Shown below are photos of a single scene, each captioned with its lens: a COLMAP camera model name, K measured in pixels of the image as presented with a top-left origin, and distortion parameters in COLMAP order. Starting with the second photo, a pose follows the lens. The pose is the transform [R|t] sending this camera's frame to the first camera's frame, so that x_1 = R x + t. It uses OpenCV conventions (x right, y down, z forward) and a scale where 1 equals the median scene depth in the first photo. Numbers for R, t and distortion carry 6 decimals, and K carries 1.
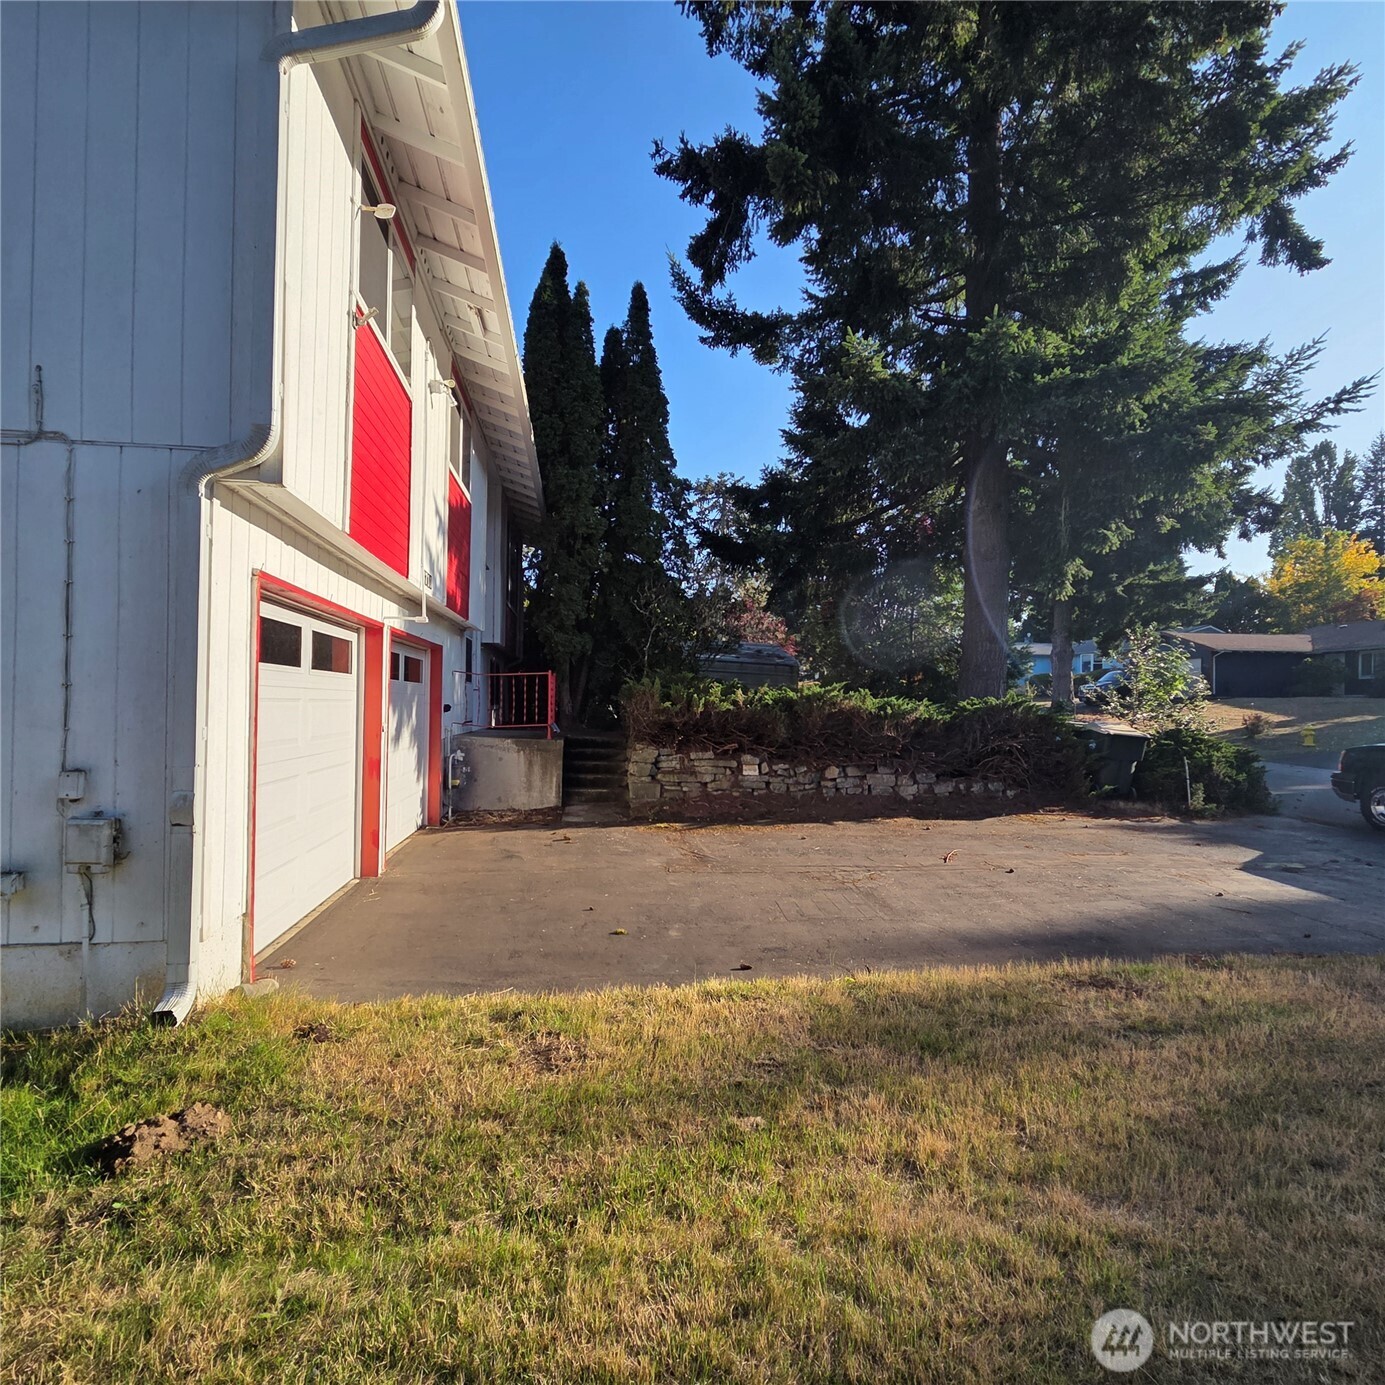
lens RADIAL K [[754.5, 0, 701.9], [0, 754.5, 693.7], [0, 0, 1]] dist [0.009488, -0.000067]
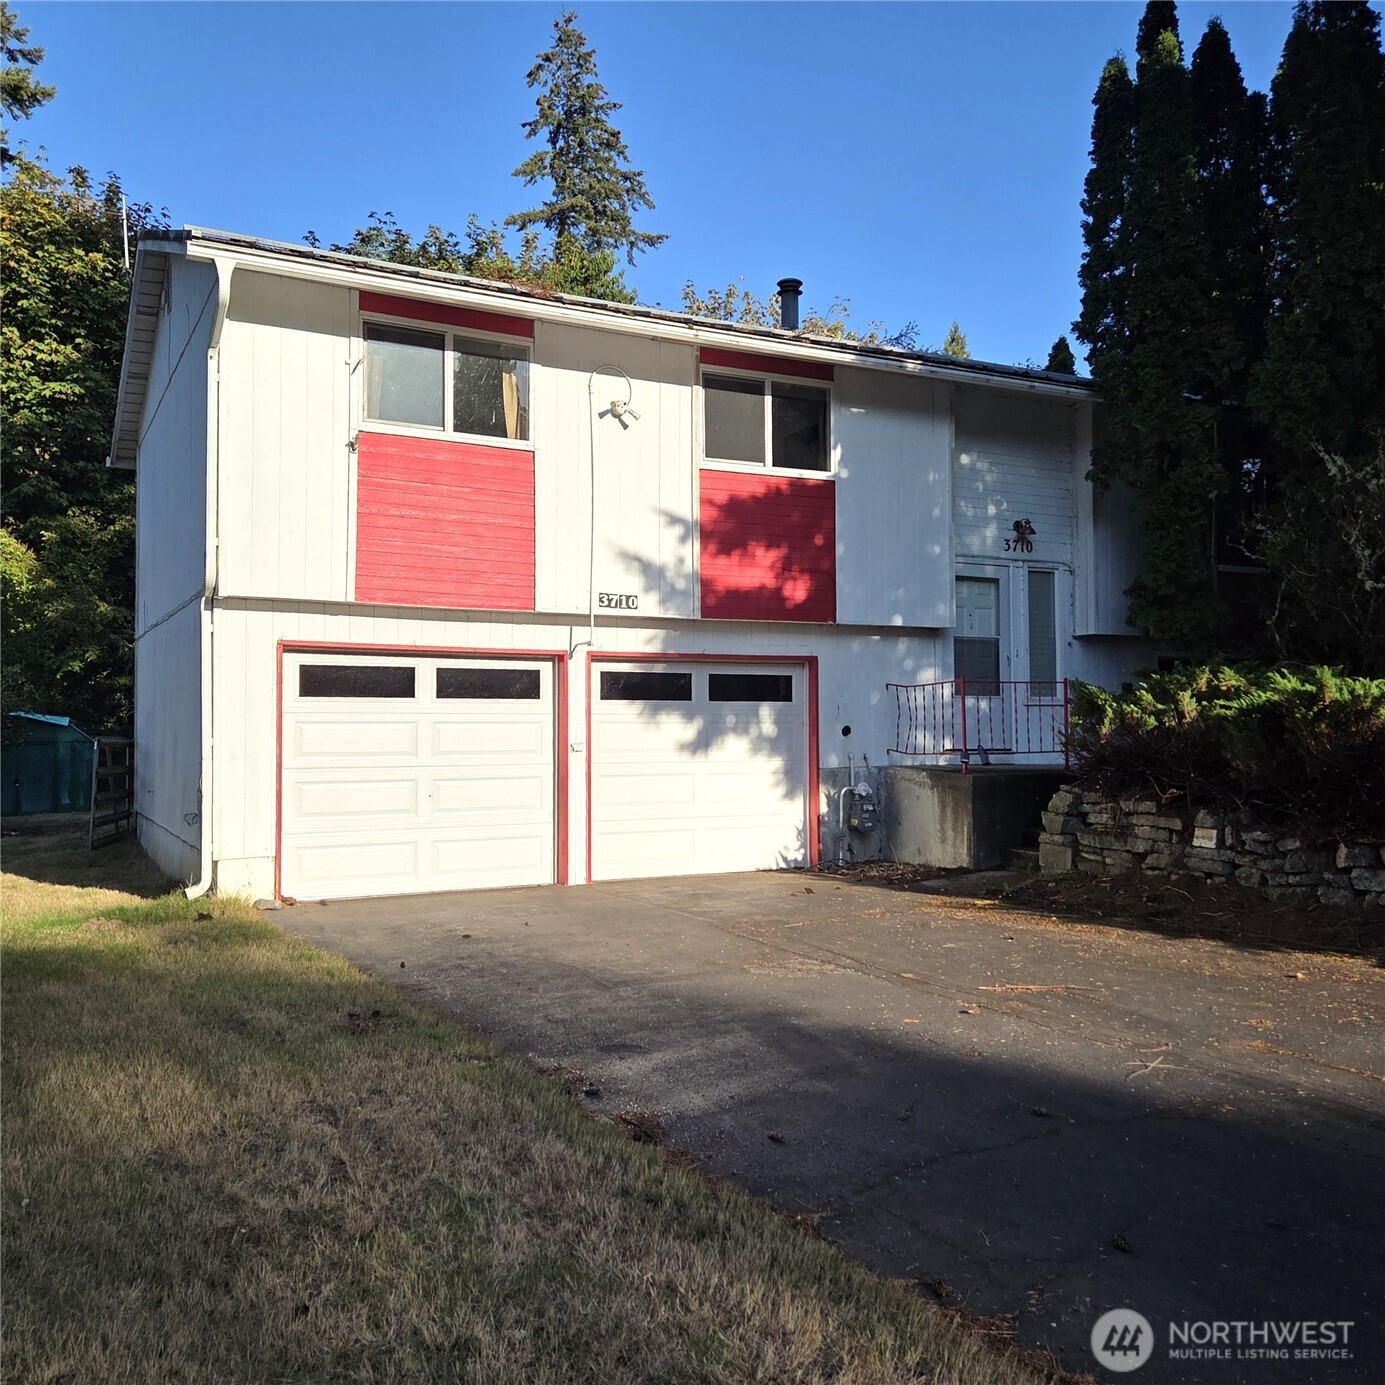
lens RADIAL K [[1297.5, 0, 702.3], [0, 1297.5, 689.0], [0, 0, 1]] dist [0.081765, -0.065923]
pose [[0.333031, -0.042990, -0.941935, 0.846188], [0.021348, 0.999048, -0.038049, 0.022189], [0.942674, -0.007437, 0.333632, 0.344615]]
